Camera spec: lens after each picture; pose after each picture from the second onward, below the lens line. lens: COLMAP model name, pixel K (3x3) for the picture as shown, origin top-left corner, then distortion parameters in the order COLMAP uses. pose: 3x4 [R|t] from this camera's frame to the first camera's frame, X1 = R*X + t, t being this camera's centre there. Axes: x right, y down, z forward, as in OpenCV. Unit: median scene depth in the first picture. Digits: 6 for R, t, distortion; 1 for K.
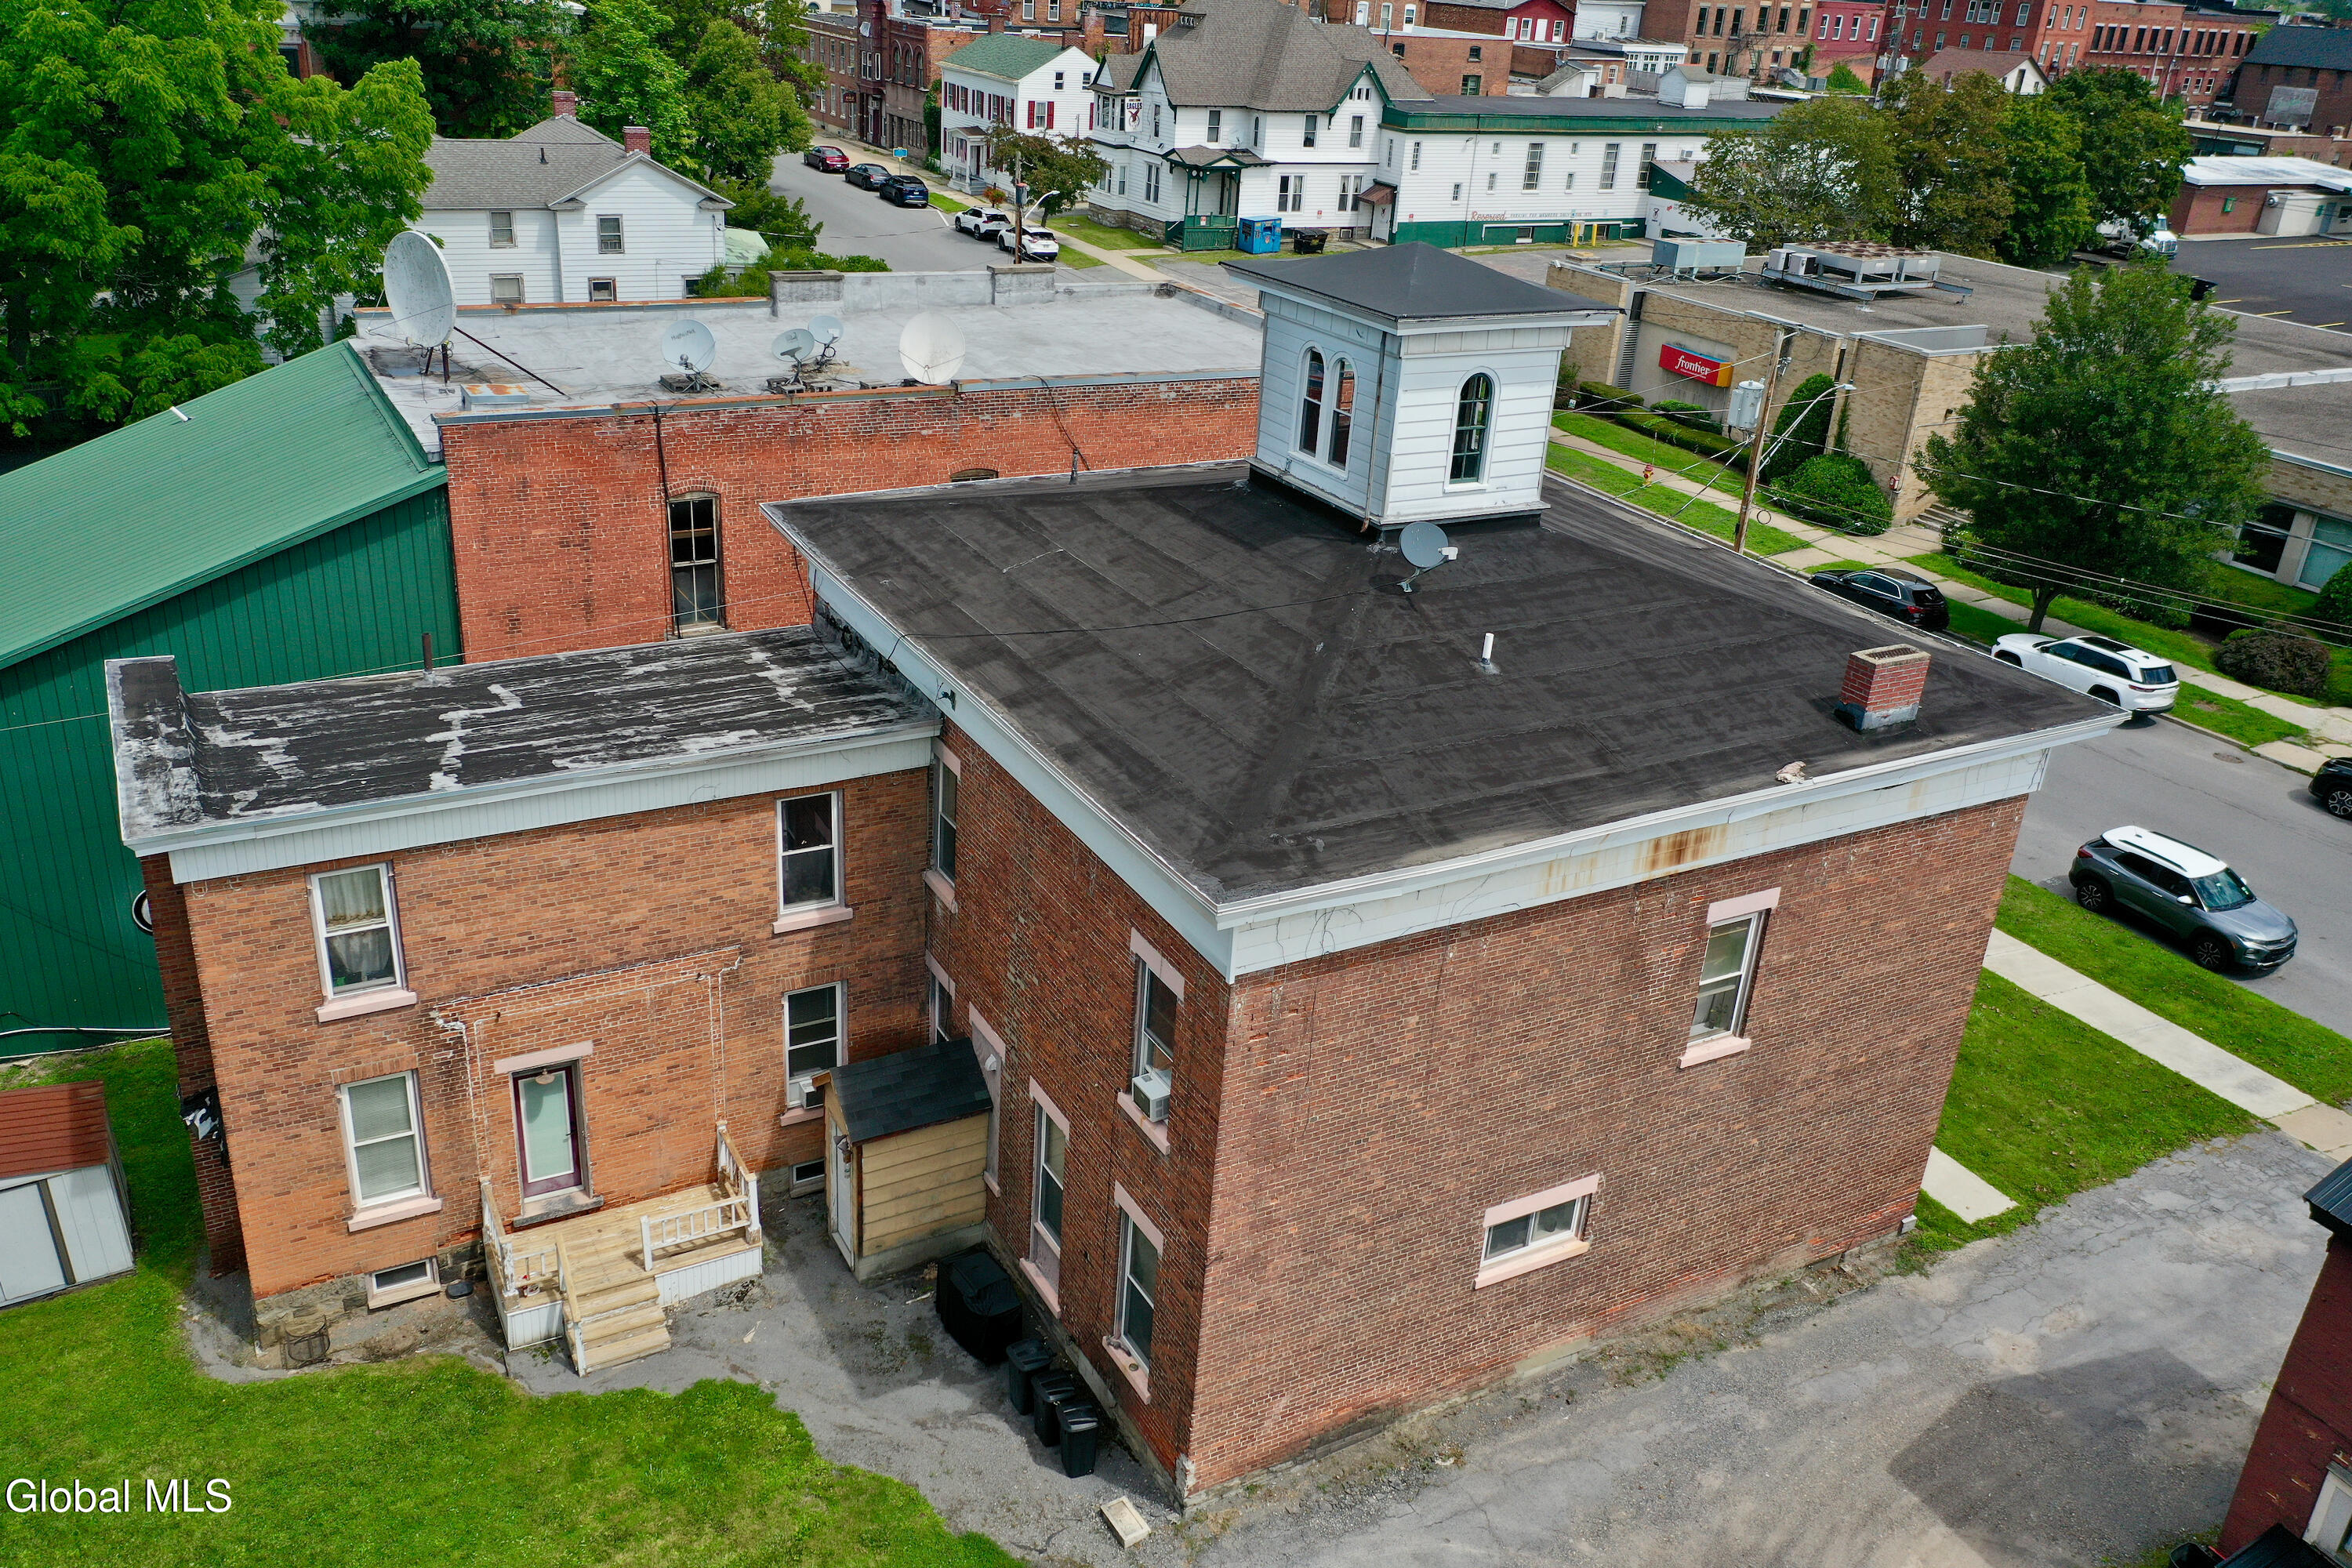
lens RADIAL K [[1864.4, 0, 1174.4], [0, 1864.4, 779.8], [0, 0, 1]] dist [0.014738, 0.001437]
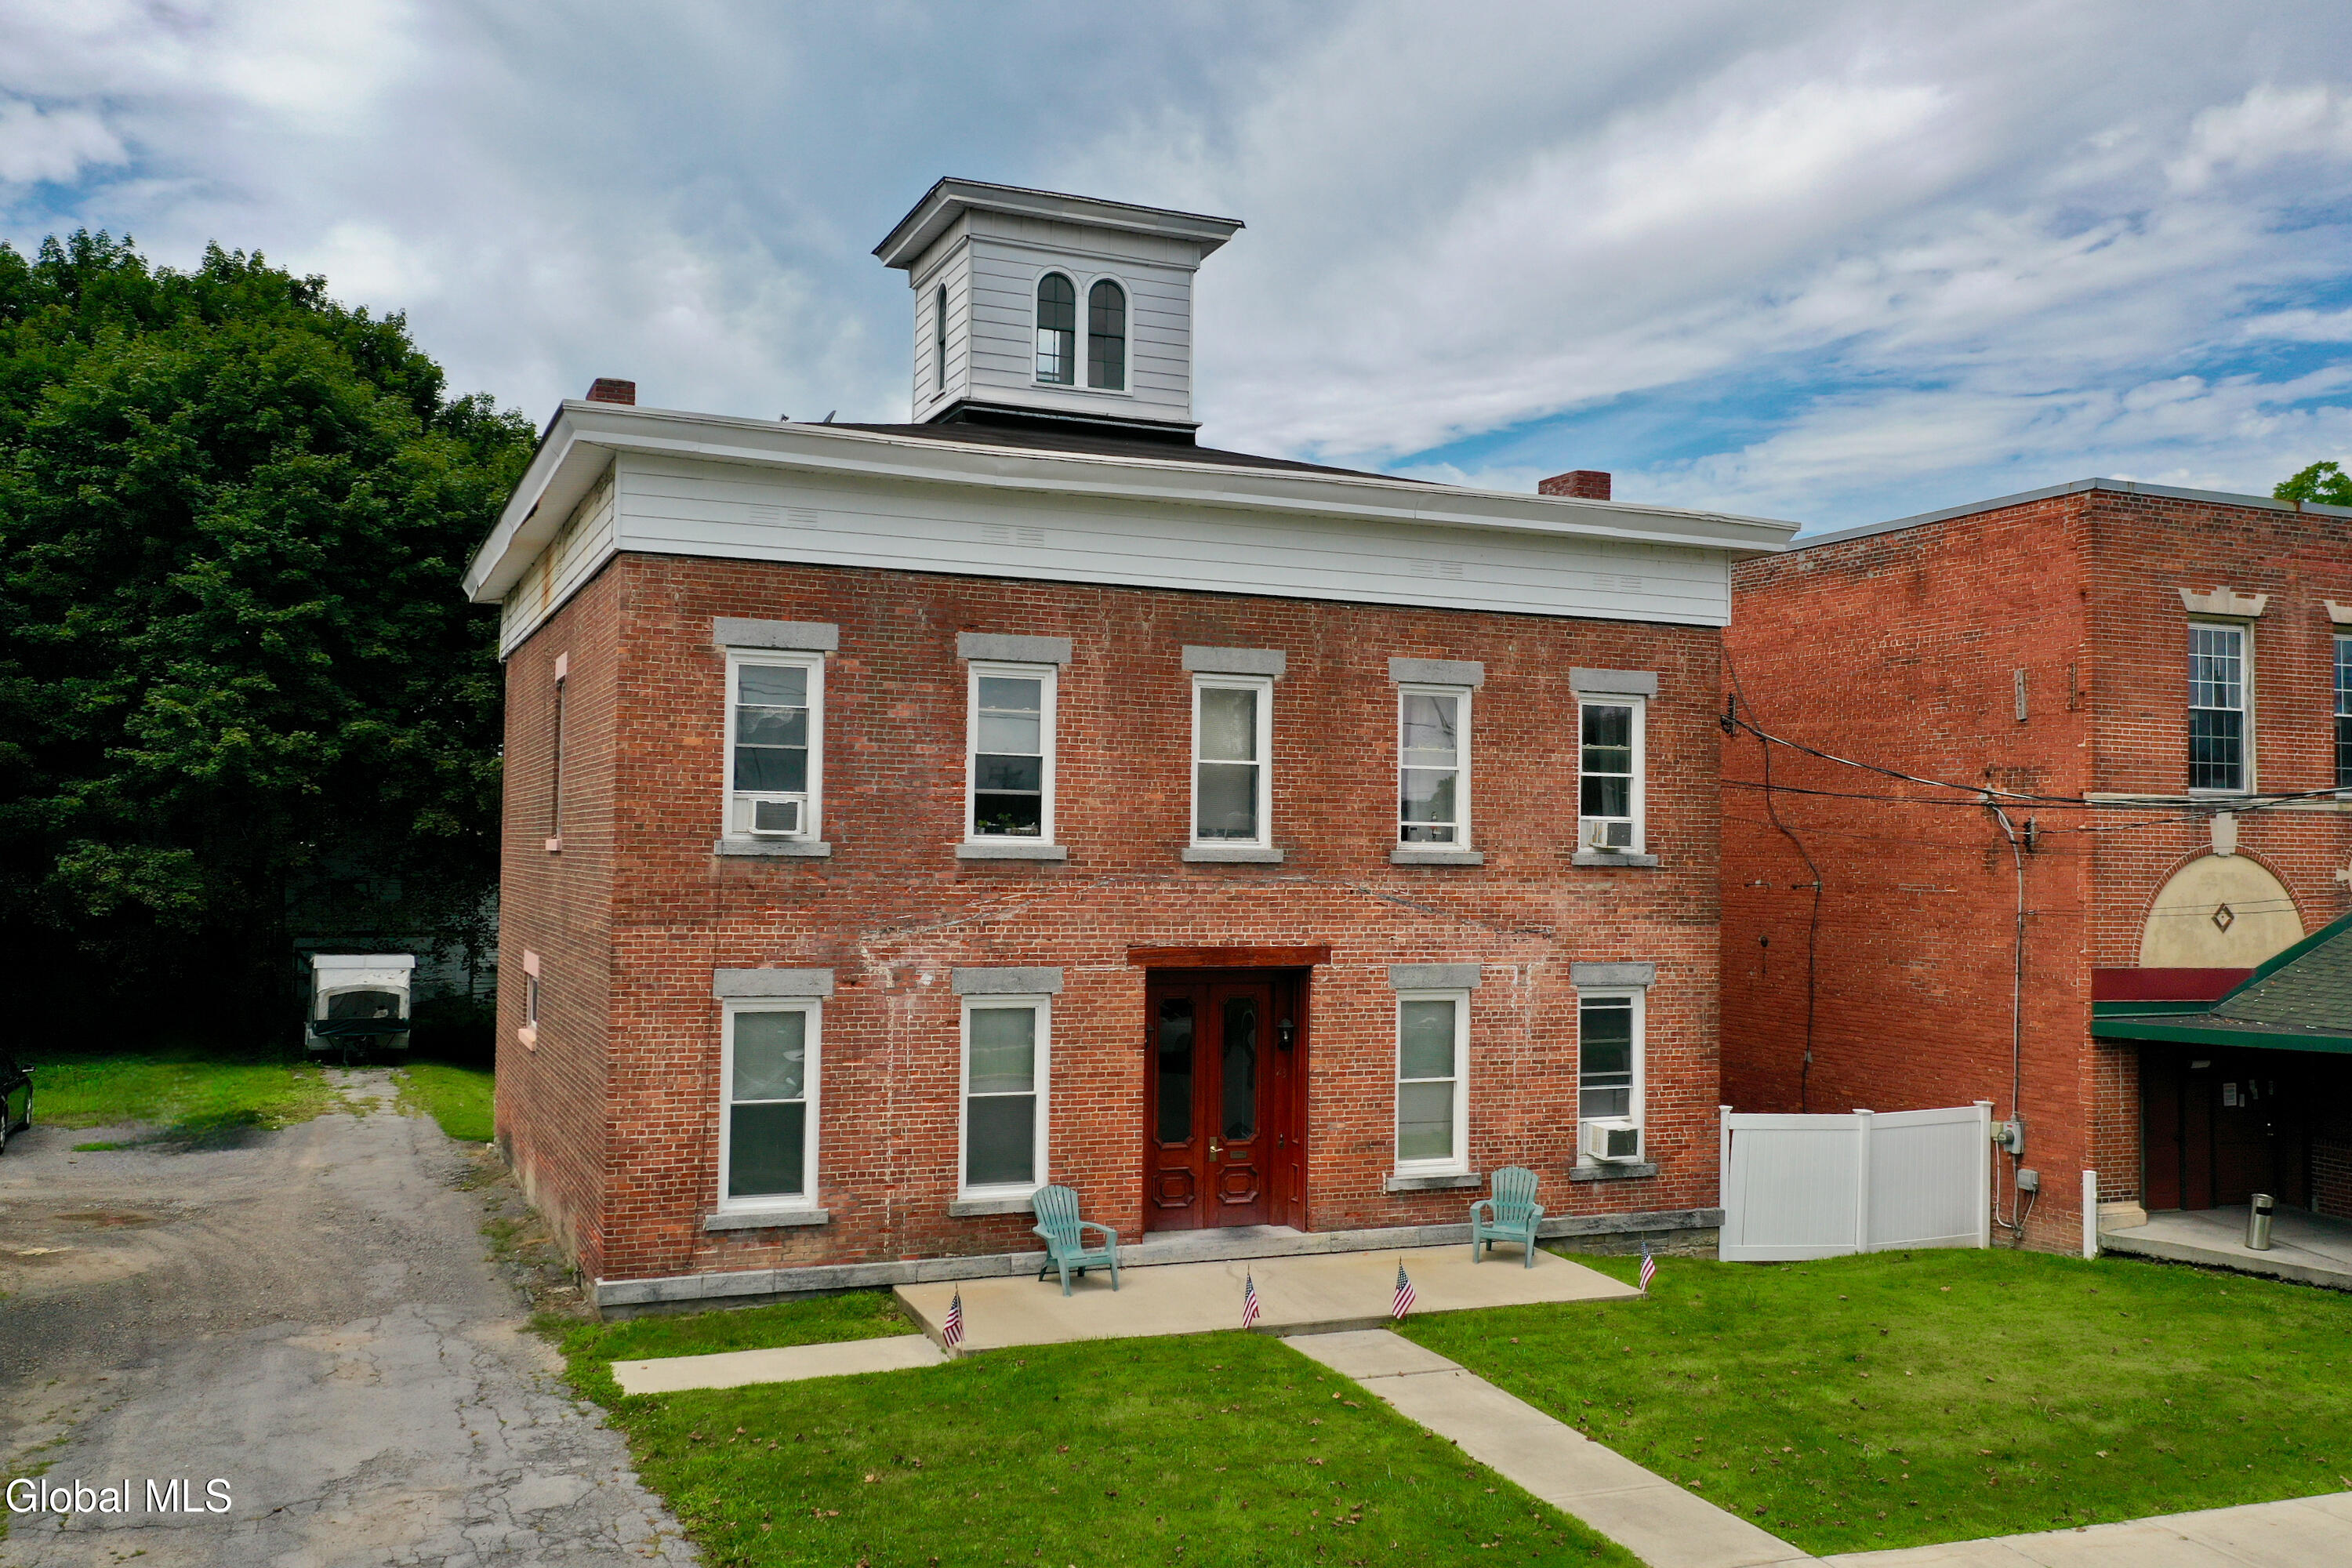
lens RADIAL K [[2031.3, 0, 1176.0], [0, 2031.3, 784.0], [0, 0, 1]] dist [0.014147, 0.005179]
pose [[-0.100616, -0.100564, -0.989830, 1.213498], [-0.428173, 0.902412, -0.048159, 0.032812], [0.898078, 0.418973, -0.133856, 1.344870]]
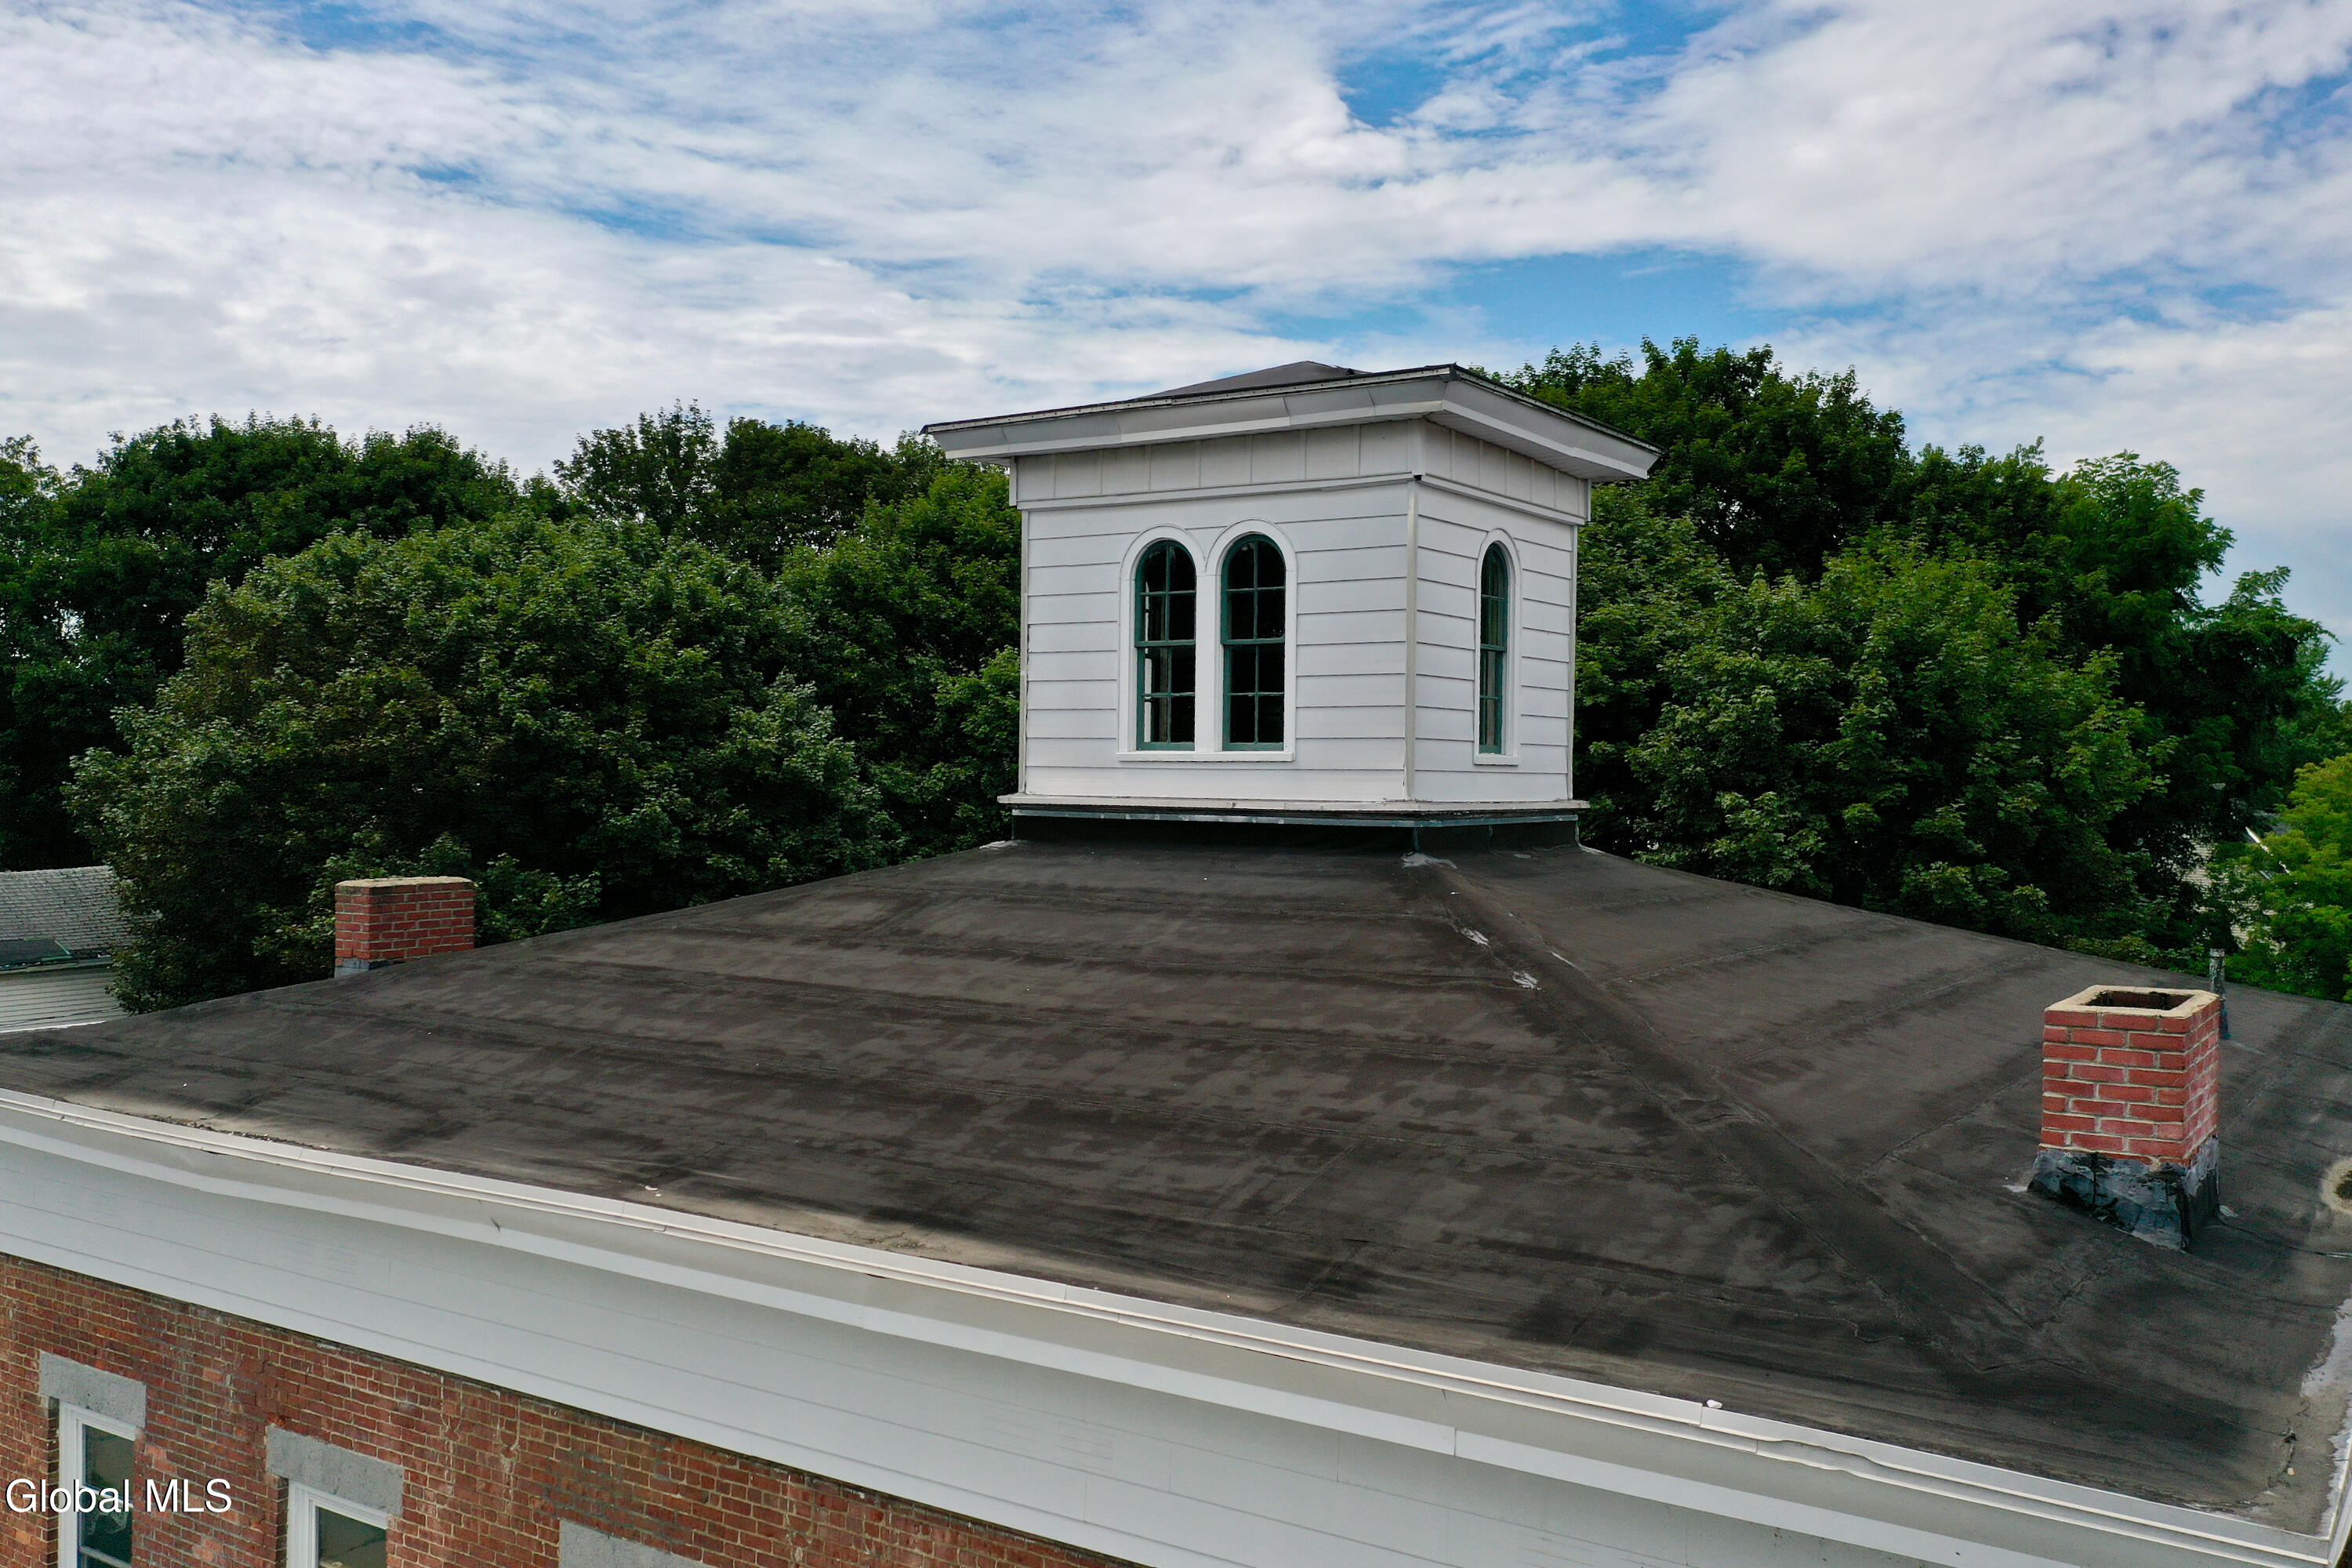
lens RADIAL K [[2031.3, 0, 1176.0], [0, 2031.3, 784.0], [0, 0, 1]] dist [0.014147, 0.005179]
pose [[-0.888276, -0.065653, -0.454593, 0.430518], [-0.246118, 0.903683, 0.350404, -0.375715], [0.387803, 0.423139, -0.818879, 1.527472]]
